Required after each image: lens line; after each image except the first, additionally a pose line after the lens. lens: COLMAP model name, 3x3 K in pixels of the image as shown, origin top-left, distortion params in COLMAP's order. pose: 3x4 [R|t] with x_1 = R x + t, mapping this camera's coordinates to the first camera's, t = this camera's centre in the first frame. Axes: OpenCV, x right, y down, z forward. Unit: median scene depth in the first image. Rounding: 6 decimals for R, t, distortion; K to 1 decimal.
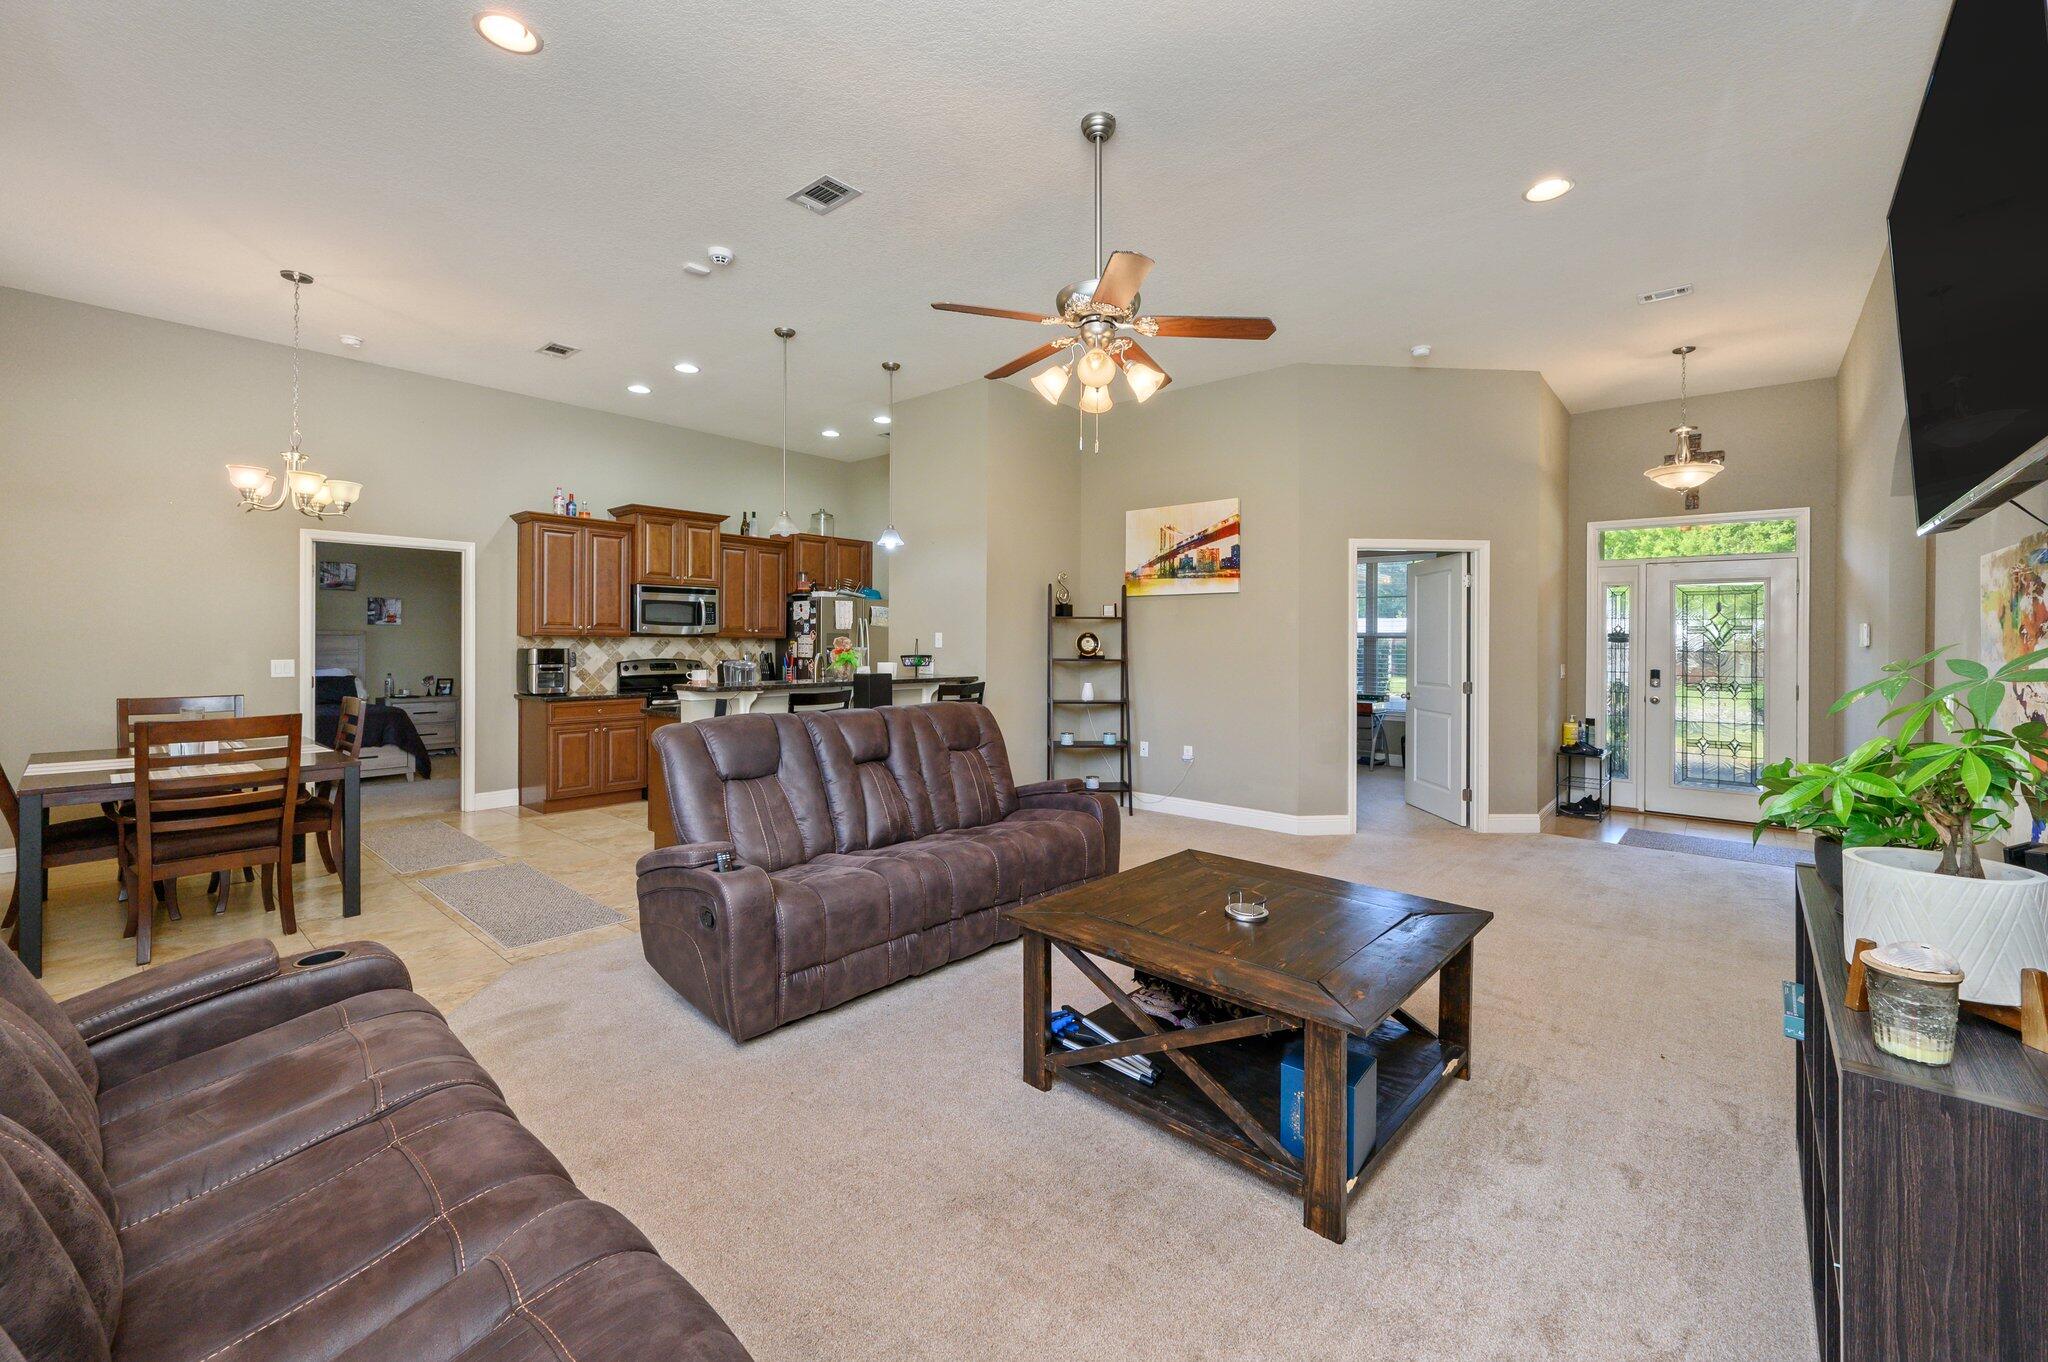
lens RADIAL K [[826.3, 0, 1036.4], [0, 826.3, 636.5], [0, 0, 1]] dist [-0.000925, -0.000021]
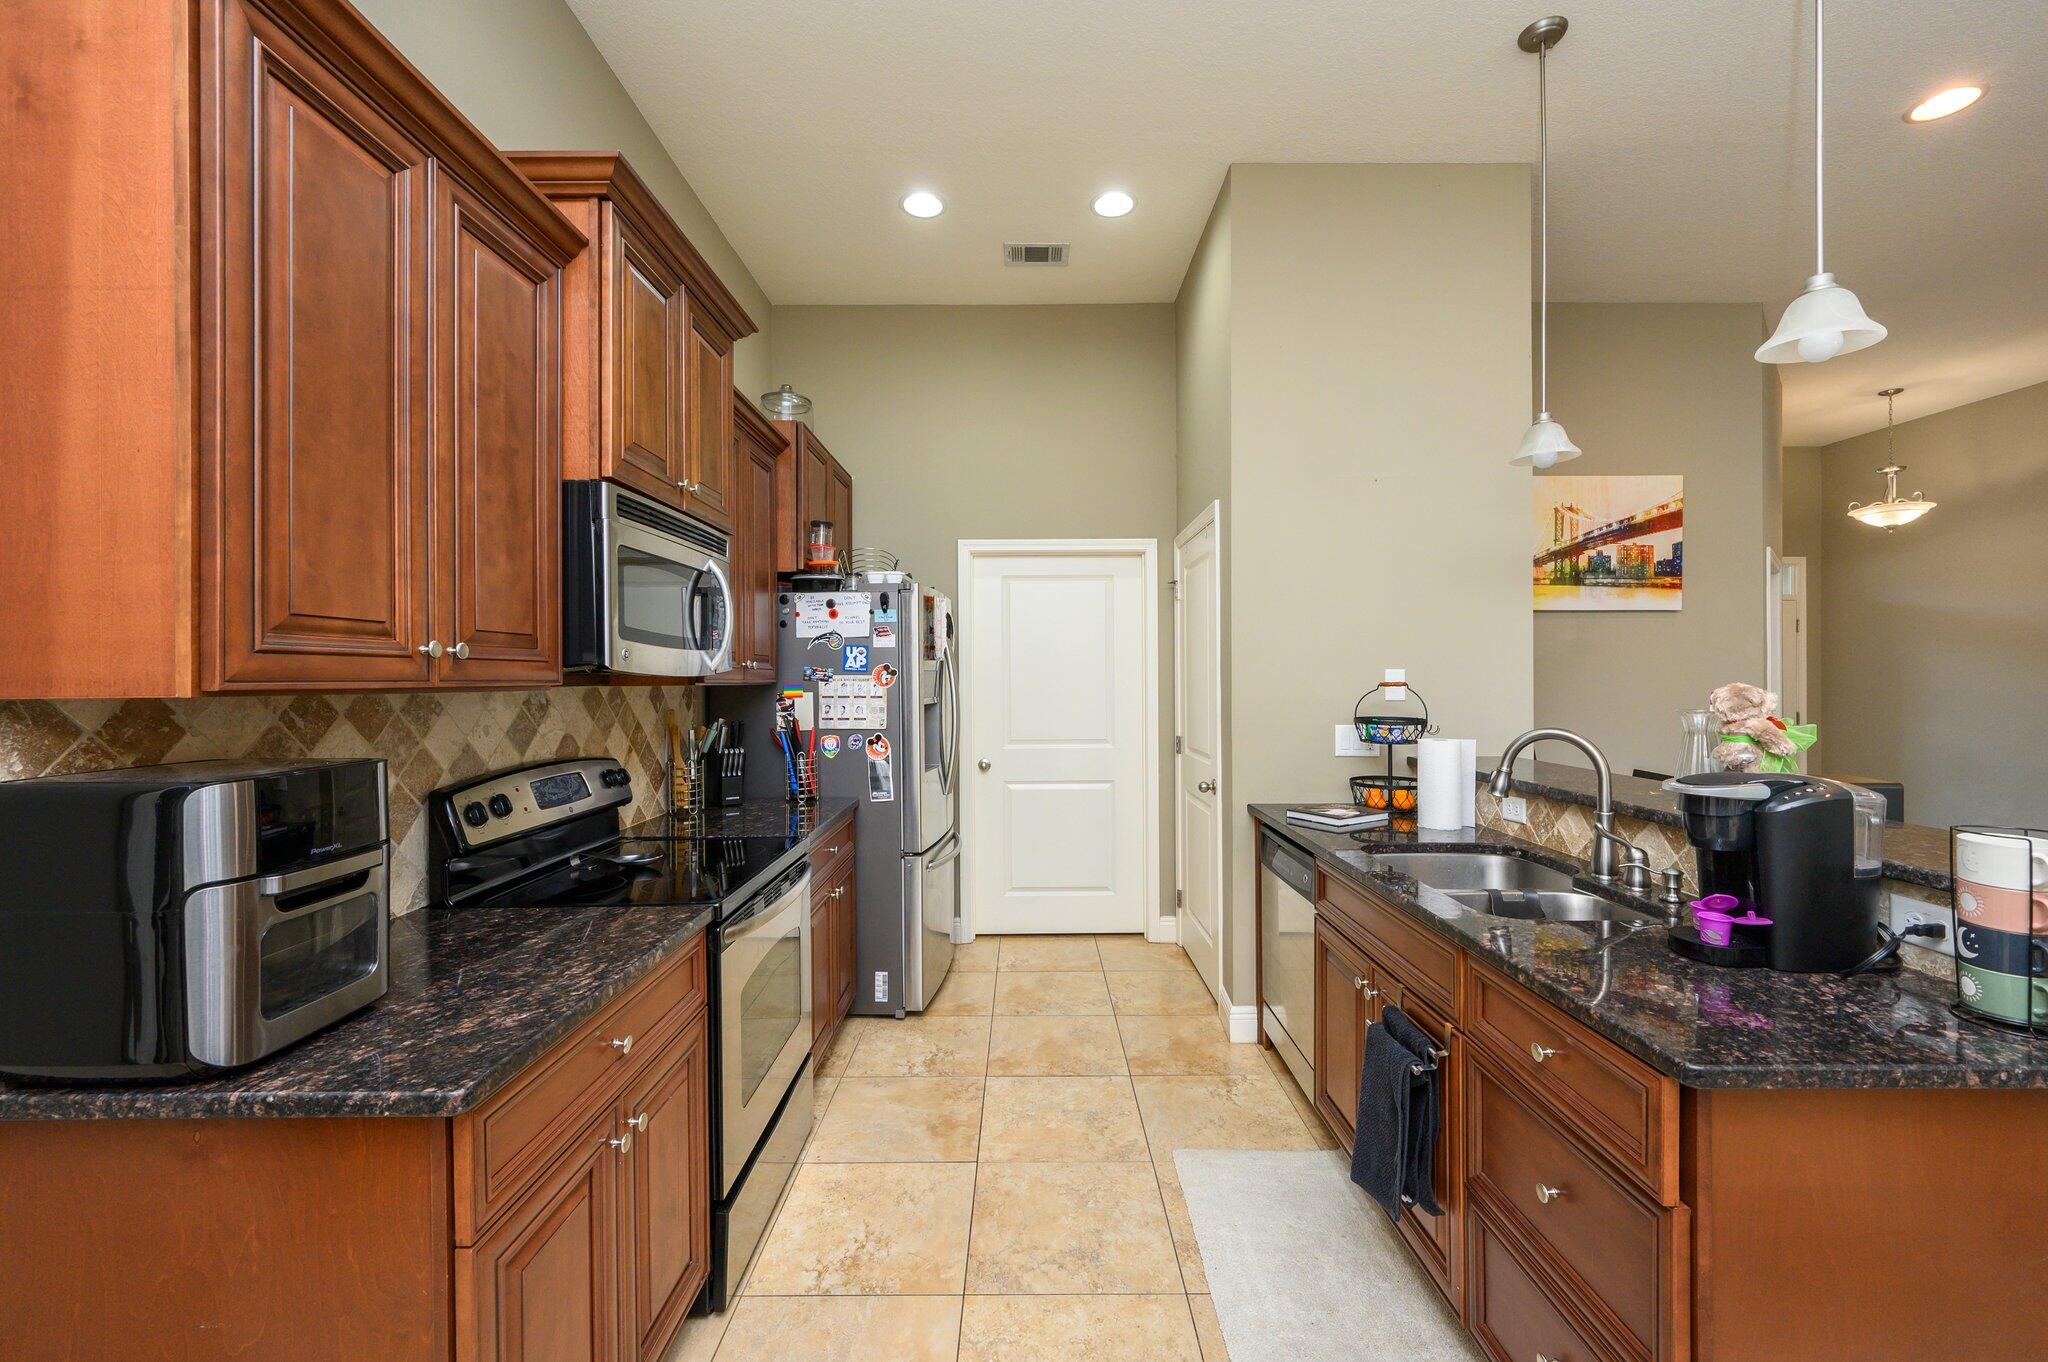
lens RADIAL K [[820.3, 0, 1020.3], [0, 820.3, 678.9], [0, 0, 1]] dist [-0.001661, 0.000062]
pose [[0.757944, -0.011241, 0.652223, -0.593602], [0.004806, 0.999921, 0.011649, -0.005362], [-0.652302, -0.005695, 0.757938, 0.780518]]
